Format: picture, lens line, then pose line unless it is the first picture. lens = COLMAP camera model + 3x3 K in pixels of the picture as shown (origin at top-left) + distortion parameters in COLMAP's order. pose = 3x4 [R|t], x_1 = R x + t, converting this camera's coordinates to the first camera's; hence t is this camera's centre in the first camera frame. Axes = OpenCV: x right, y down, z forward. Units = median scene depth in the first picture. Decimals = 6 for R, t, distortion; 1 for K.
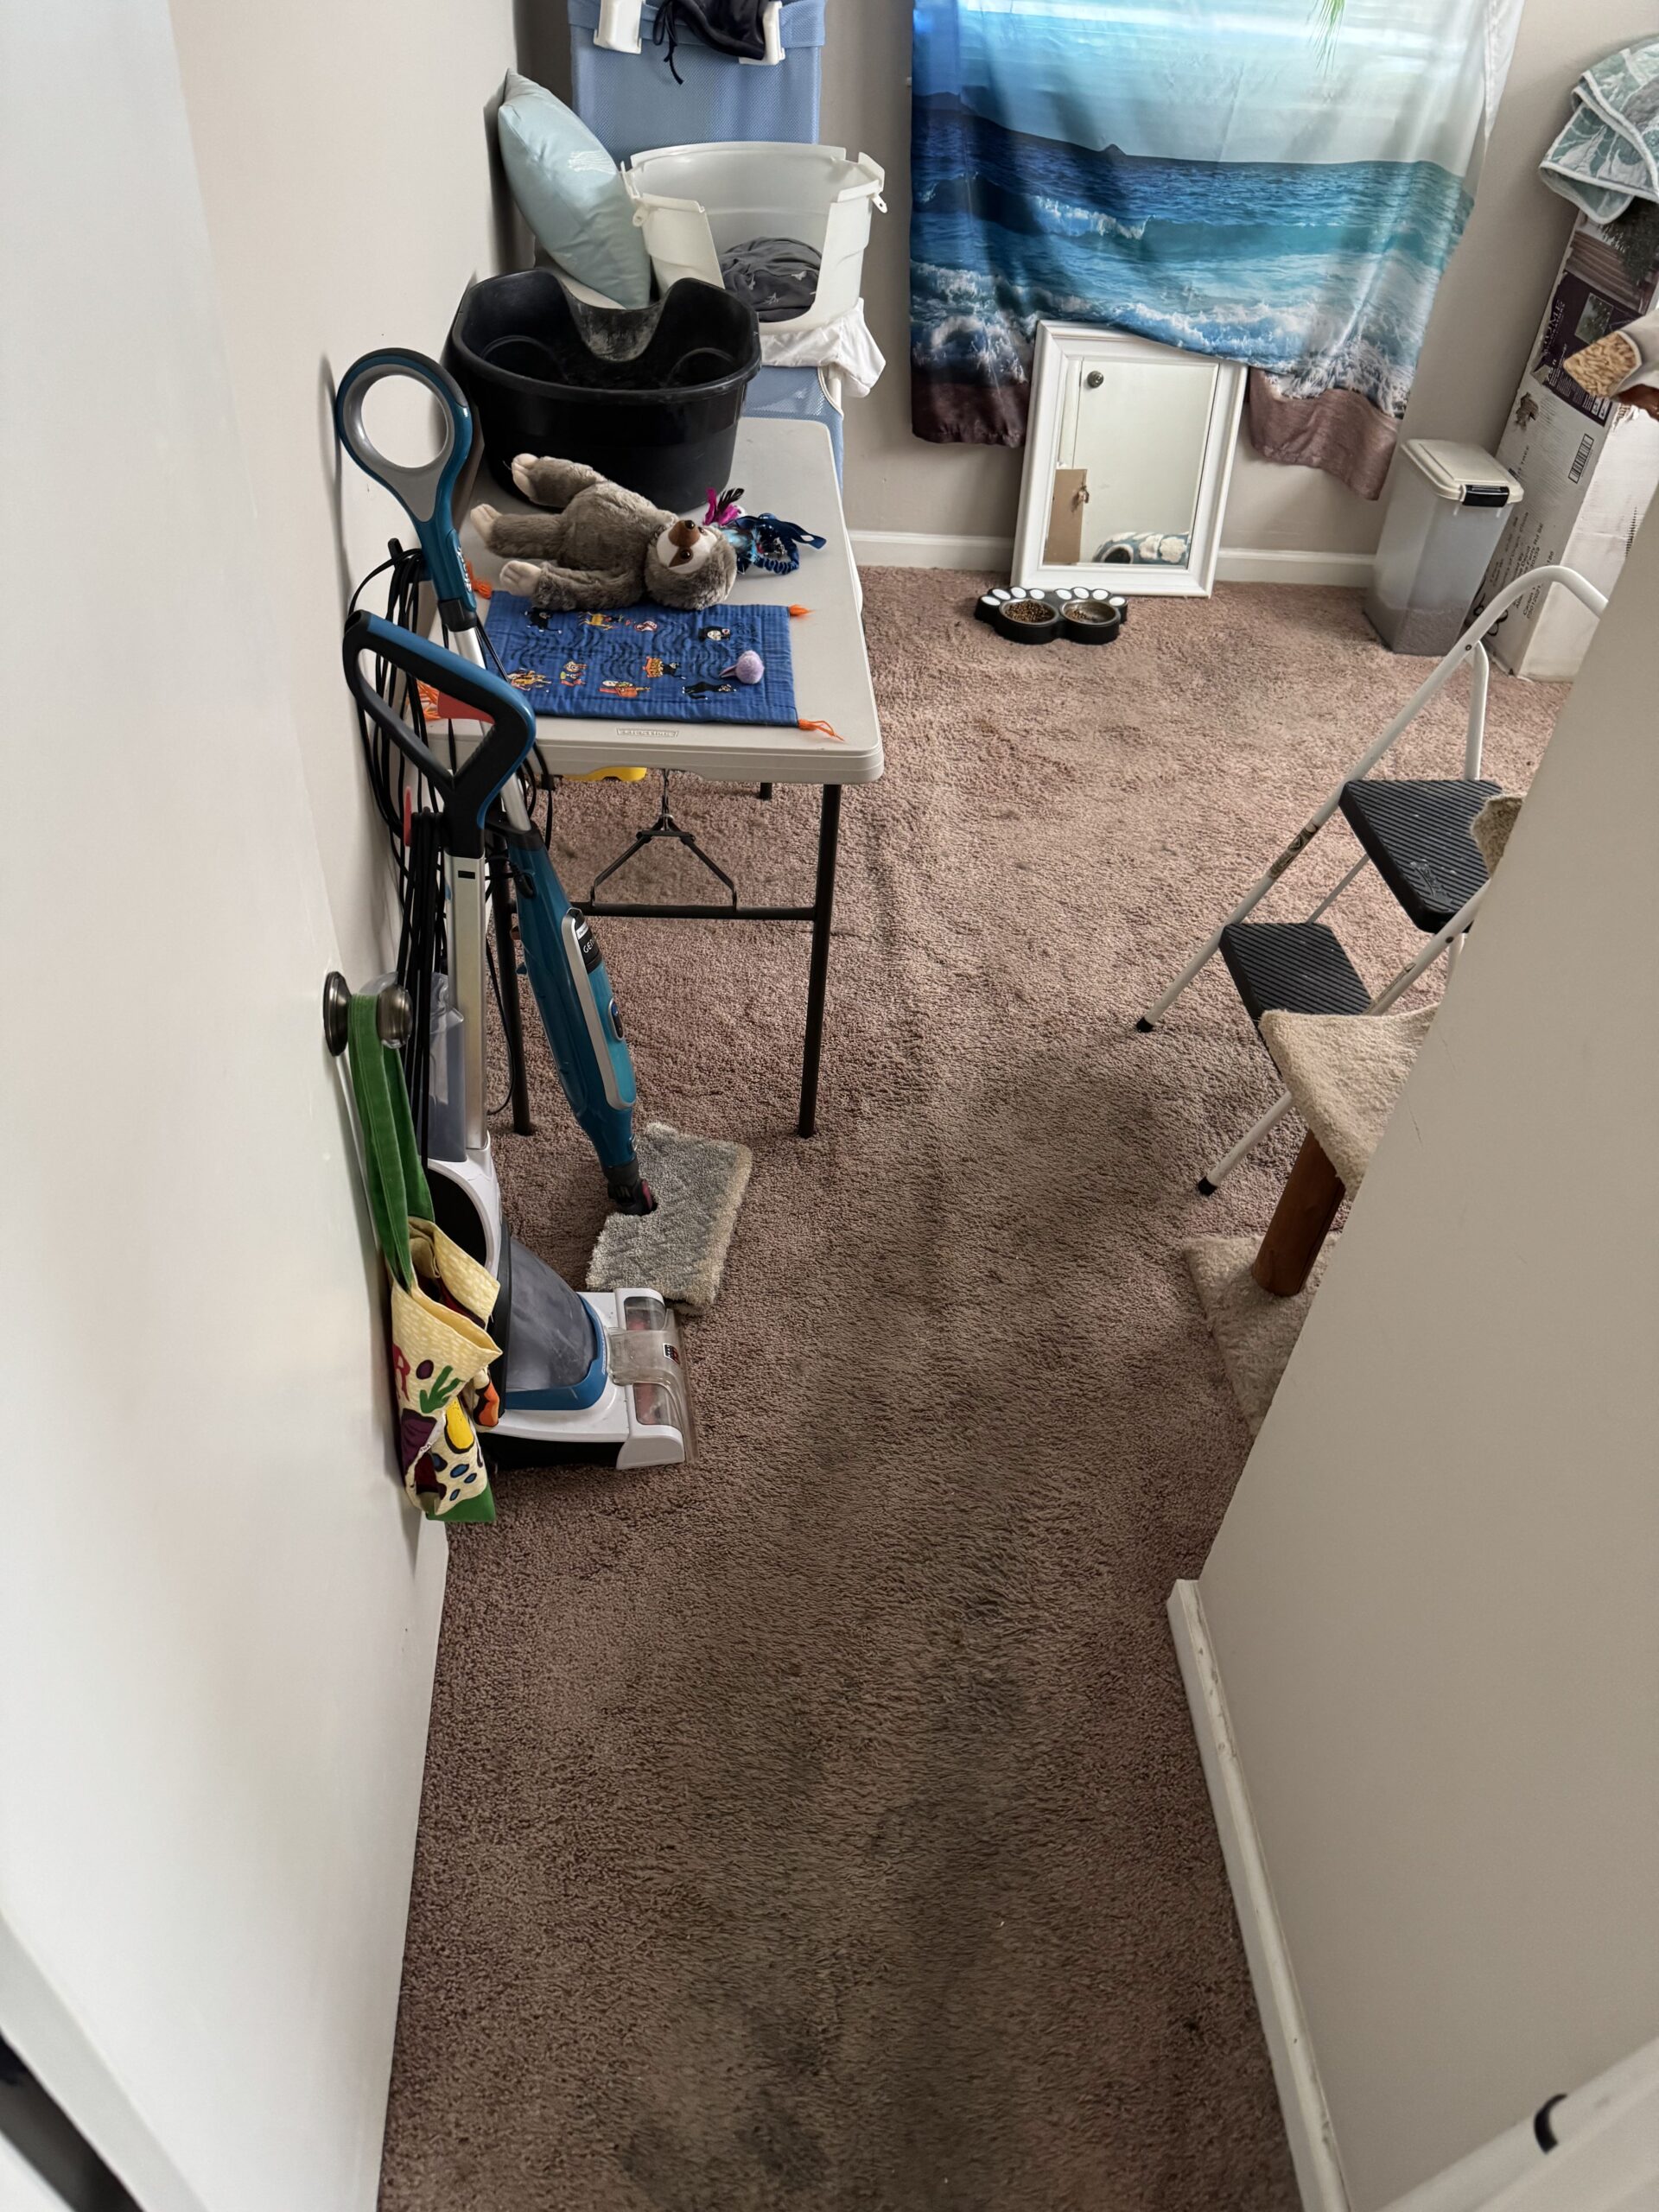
lens RADIAL K [[1617.1, 0, 831.9], [0, 1617.1, 1110.3], [0, 0, 1]] dist [0.097798, -0.105804]
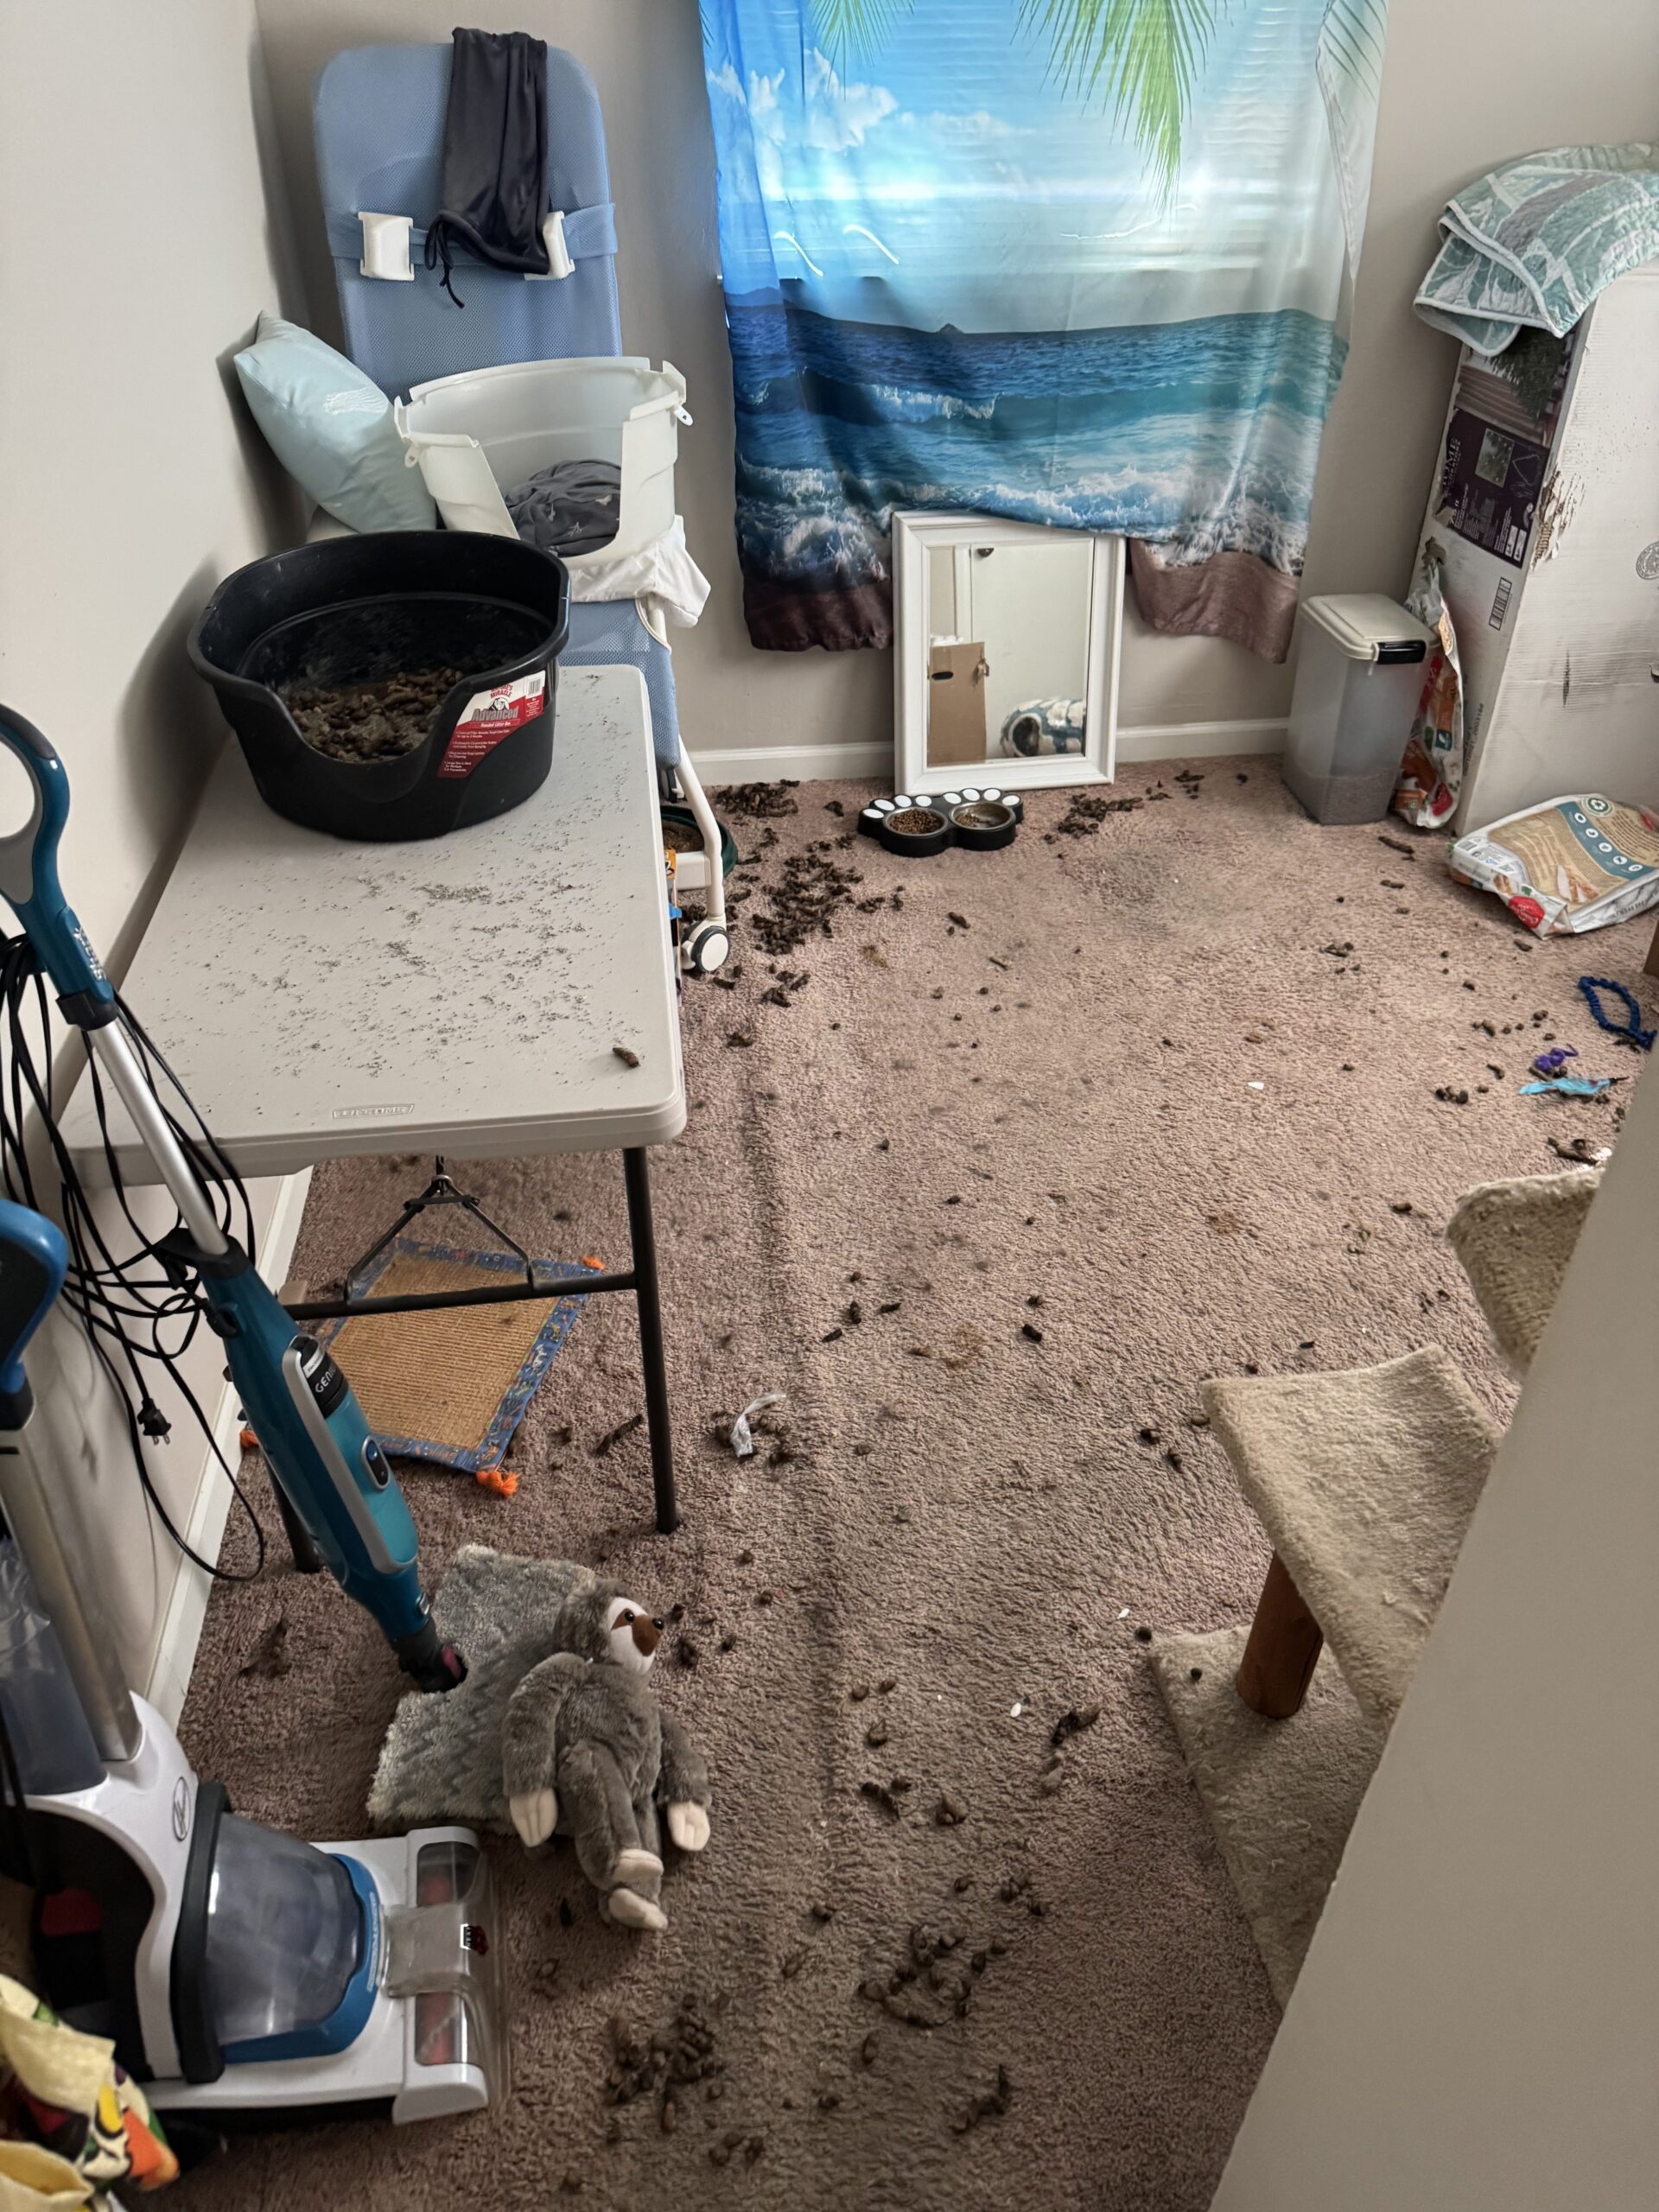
lens RADIAL K [[1578.3, 0, 828.9], [0, 1578.3, 1112.6], [0, 0, 1]] dist [0.160231, -0.251410]
pose [[0.995126, -0.098613, 0.000655, 0.060249], [0.098375, 0.992218, -0.076328, -0.087263], [0.006877, 0.076021, 0.997083, 0.137230]]
